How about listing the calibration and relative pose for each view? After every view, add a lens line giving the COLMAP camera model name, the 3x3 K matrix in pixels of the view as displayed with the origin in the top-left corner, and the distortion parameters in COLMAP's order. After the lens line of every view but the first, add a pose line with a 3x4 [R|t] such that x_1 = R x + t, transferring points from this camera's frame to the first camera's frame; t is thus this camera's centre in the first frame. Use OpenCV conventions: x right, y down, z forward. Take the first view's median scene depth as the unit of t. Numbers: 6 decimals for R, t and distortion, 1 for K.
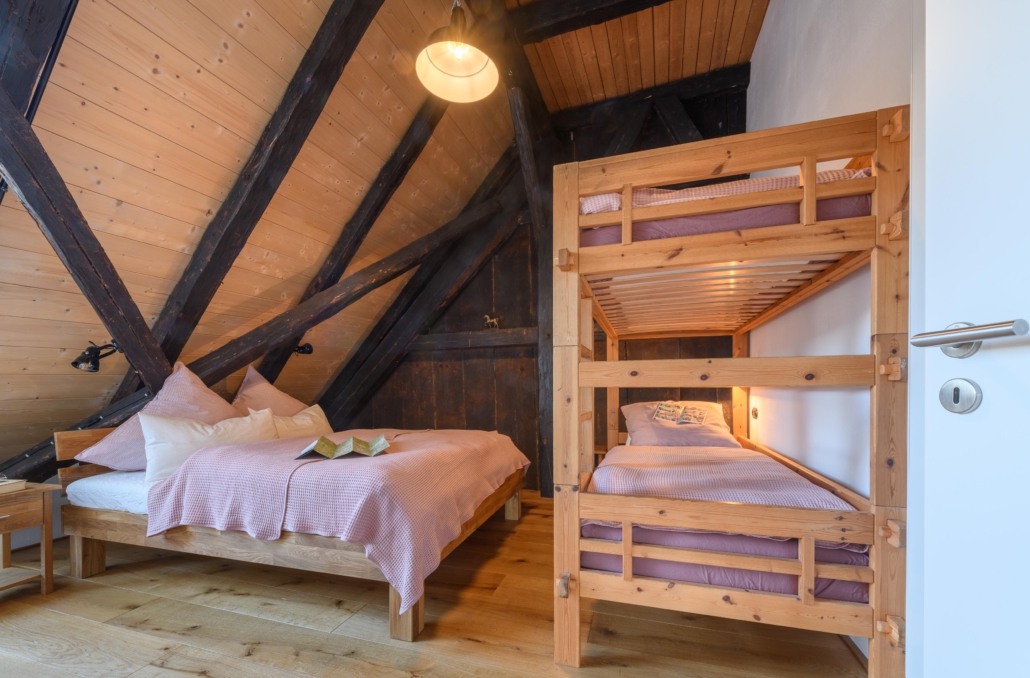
lens RADIAL K [[448.2, 0, 512.2], [0, 448.2, 393.6], [0, 0, 1]] dist [0.001222, 0.000233]
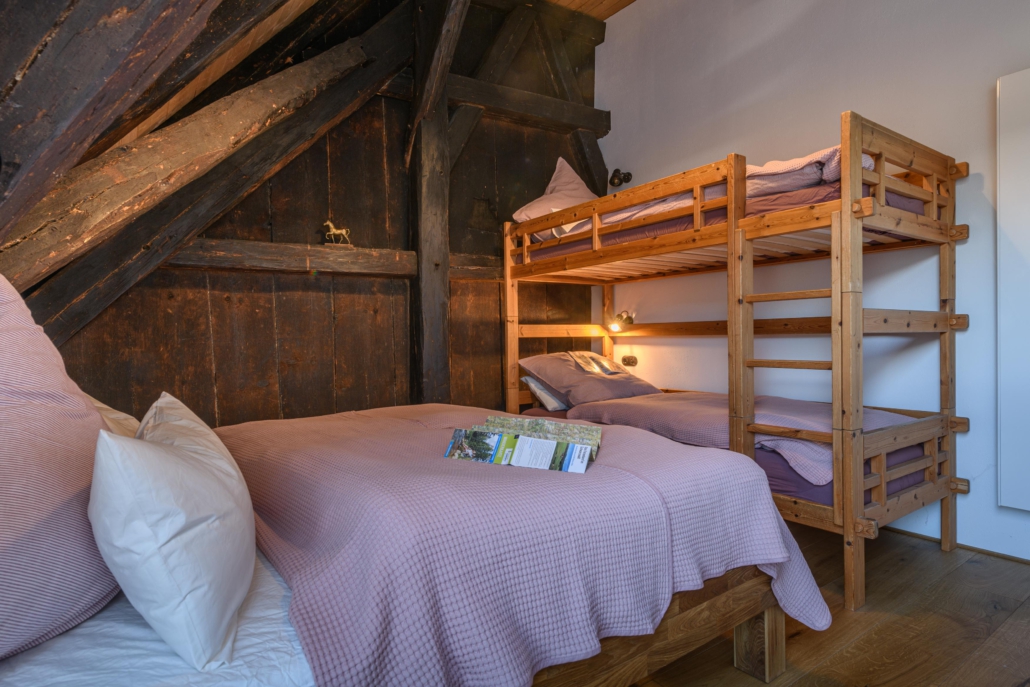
lens RADIAL K [[561.7, 0, 515.0], [0, 561.7, 343.5], [0, 0, 1]] dist [0.002023, 0.000339]
pose [[0.587166, -0.010502, 0.809398, -0.690966], [0.019174, 0.999816, -0.000936, -0.002128], [-0.809239, 0.016069, 0.587259, 0.444889]]
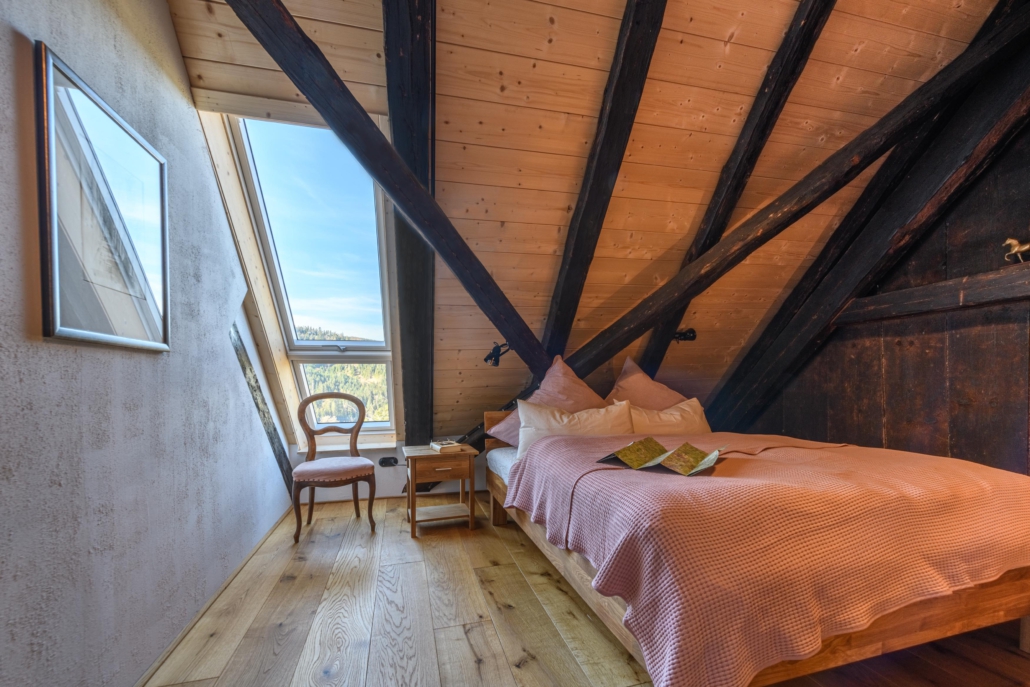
lens RADIAL K [[425.7, 0, 508.0], [0, 425.7, 395.0], [0, 0, 1]] dist [0.017268, -0.004798]
pose [[0.533278, 0.031974, -0.845335, 0.080136], [-0.010736, 0.999461, 0.031030, -0.003929], [0.845872, -0.007472, 0.533334, 0.305988]]
